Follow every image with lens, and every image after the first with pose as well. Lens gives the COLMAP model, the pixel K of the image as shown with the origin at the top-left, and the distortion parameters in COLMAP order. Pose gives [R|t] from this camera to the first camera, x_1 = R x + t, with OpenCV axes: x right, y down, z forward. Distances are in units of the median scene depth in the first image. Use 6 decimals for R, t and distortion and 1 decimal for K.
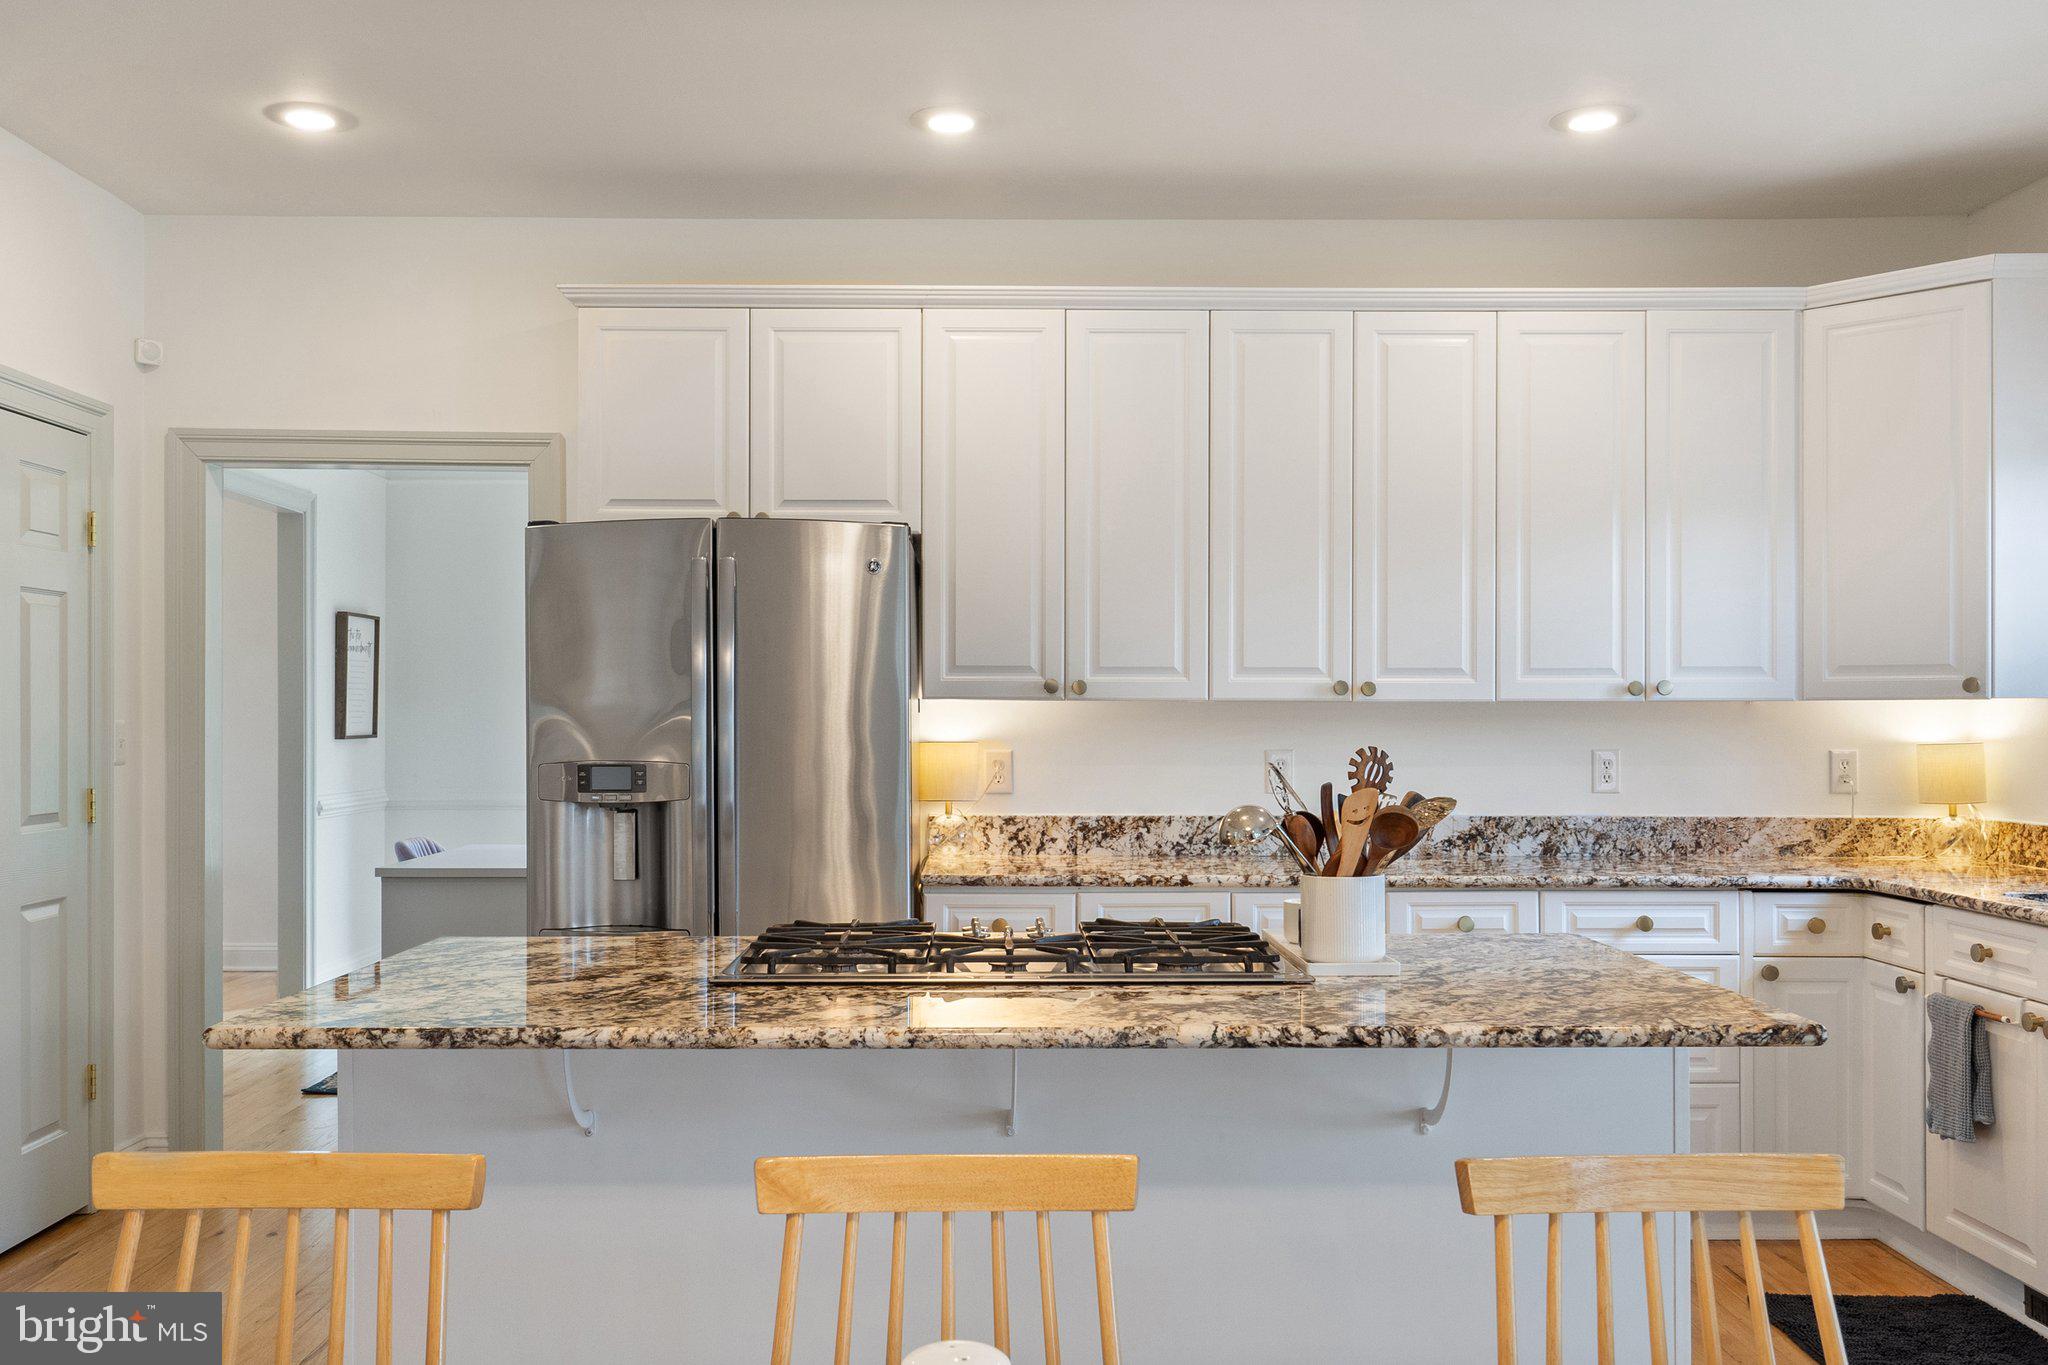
lens RADIAL K [[1668.3, 0, 1002.3], [0, 1668.3, 713.0], [0, 0, 1]] dist [0.003733, 0.002425]
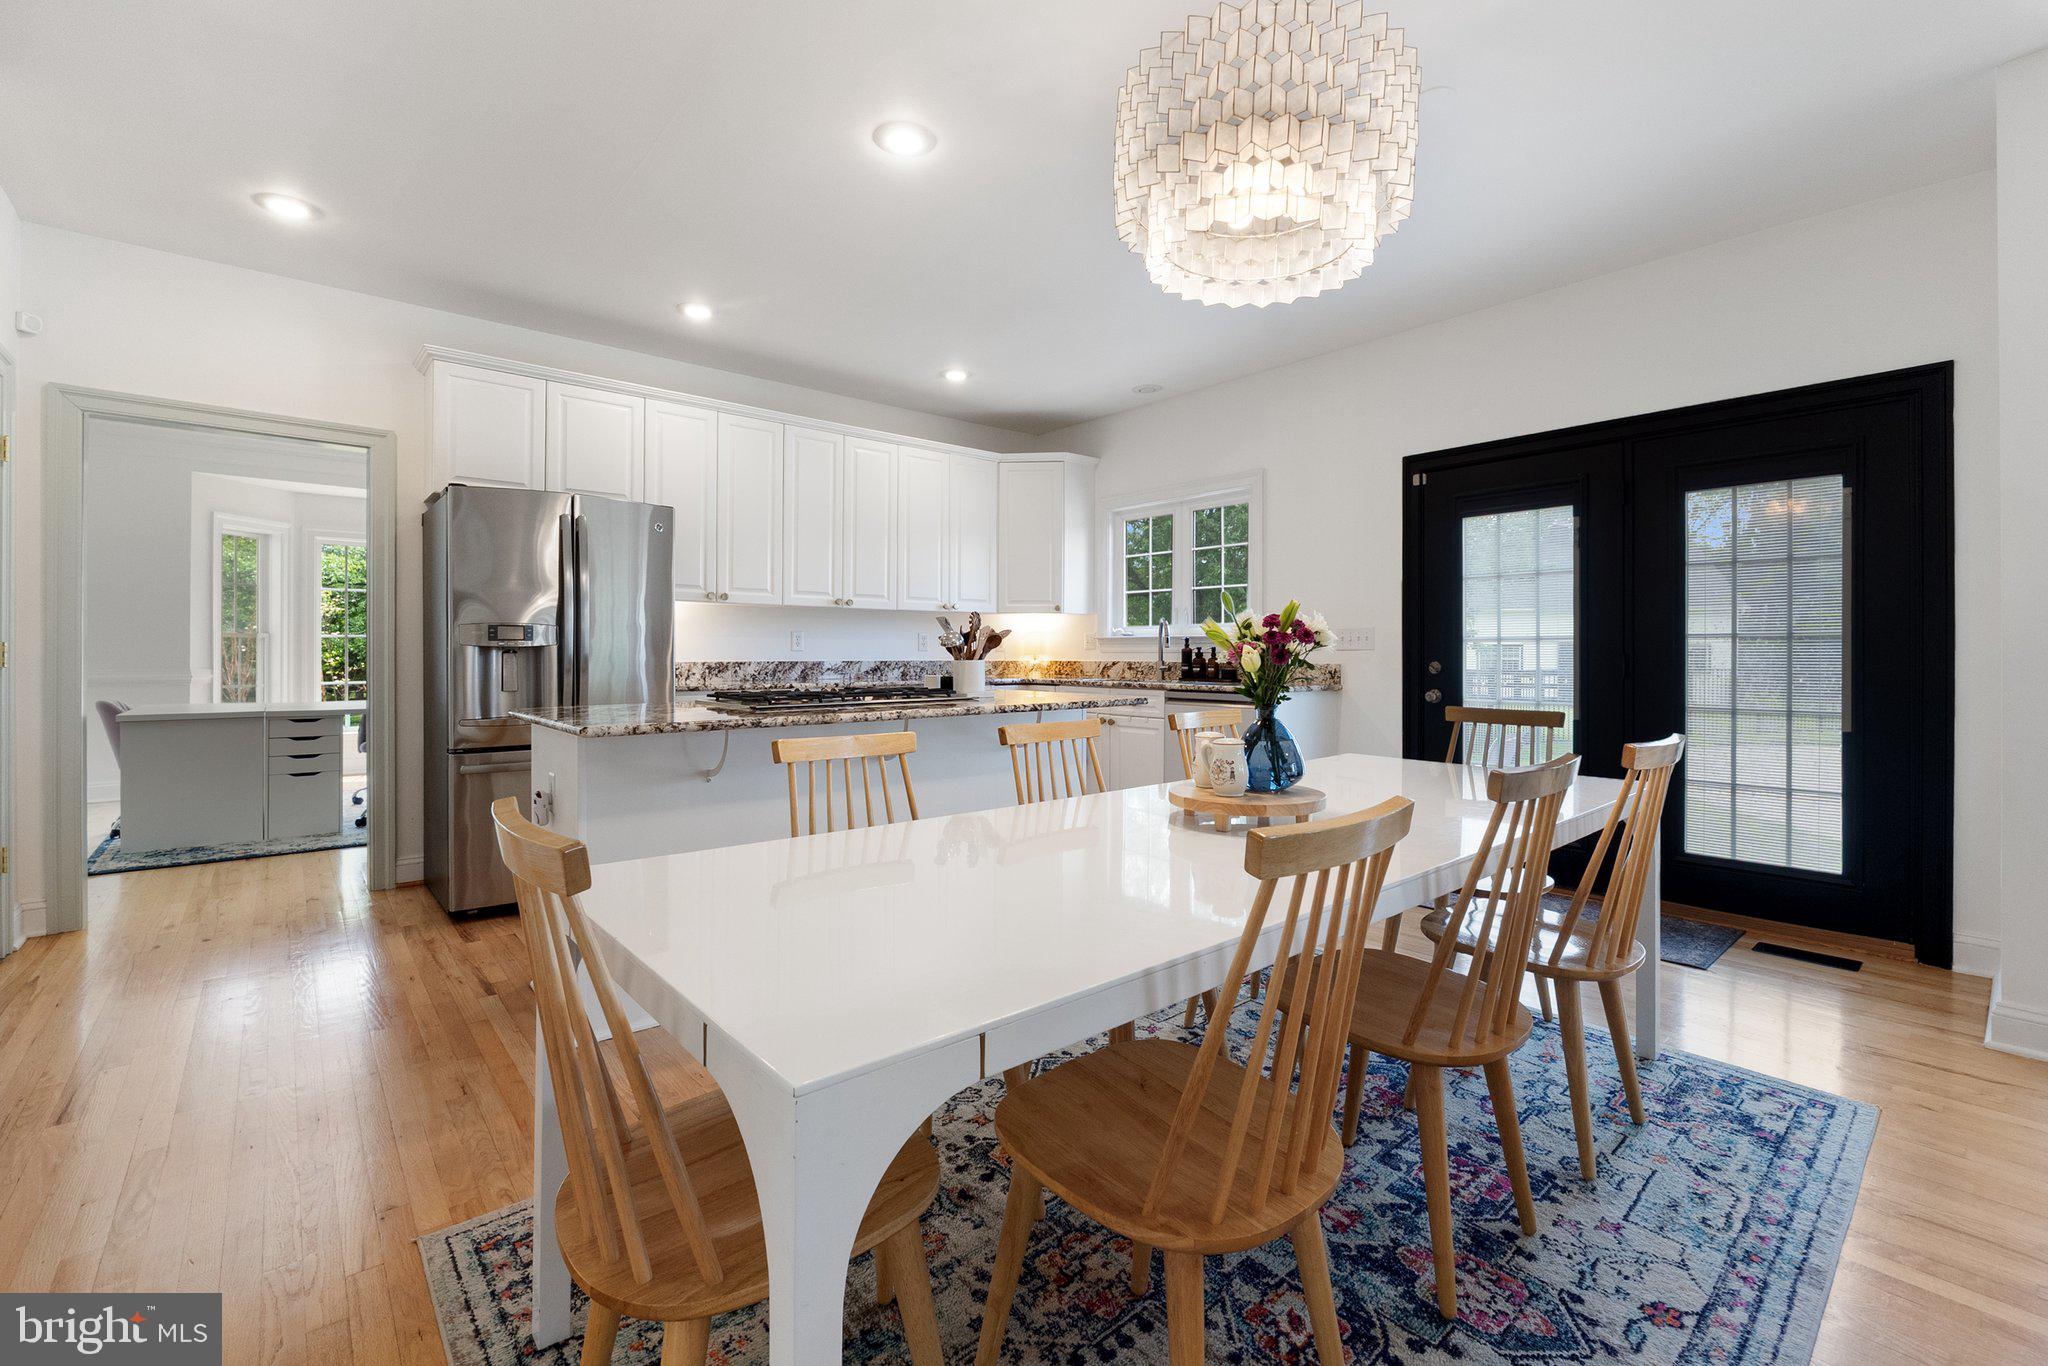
lens RADIAL K [[846.4, 0, 998.4], [0, 846.4, 651.5], [0, 0, 1]] dist [-0.001391, -0.000552]
pose [[0.781806, 0.001208, 0.623521, -0.338899], [-0.005202, 0.999976, 0.004585, 0.045375], [-0.623501, -0.006828, 0.781793, -0.027298]]
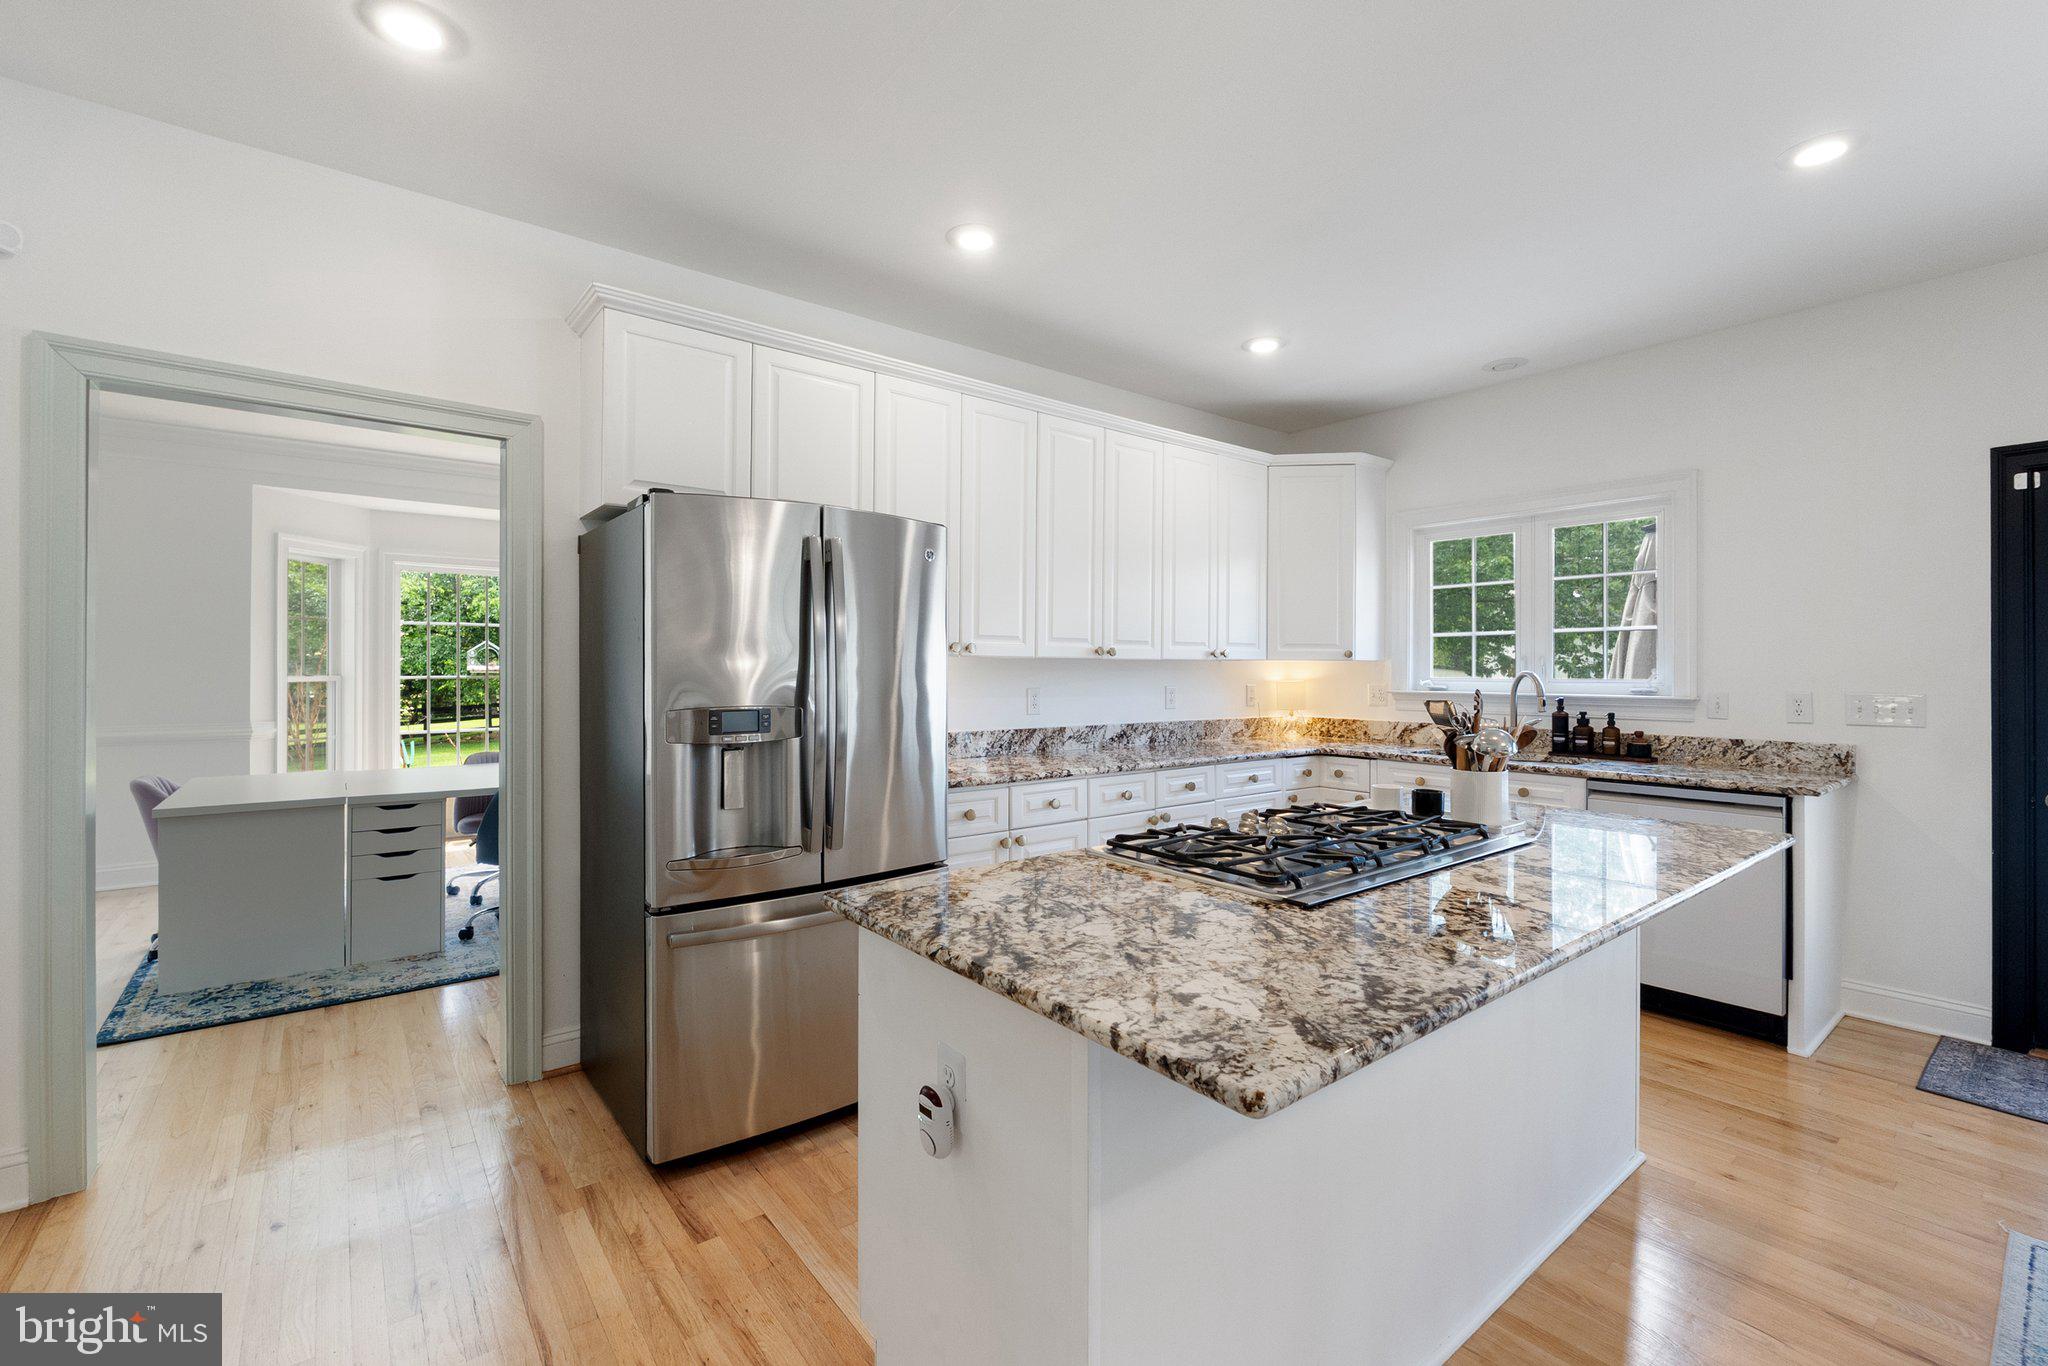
lens RADIAL K [[851.1, 0, 1022.1], [0, 851.1, 667.7], [0, 0, 1]] dist [-0.002434, -0.000240]
pose [[0.796819, 0.002599, 0.604213, -0.375523], [-0.005451, 0.999981, 0.002887, -0.000400], [-0.604194, -0.005594, 0.796818, 0.361790]]
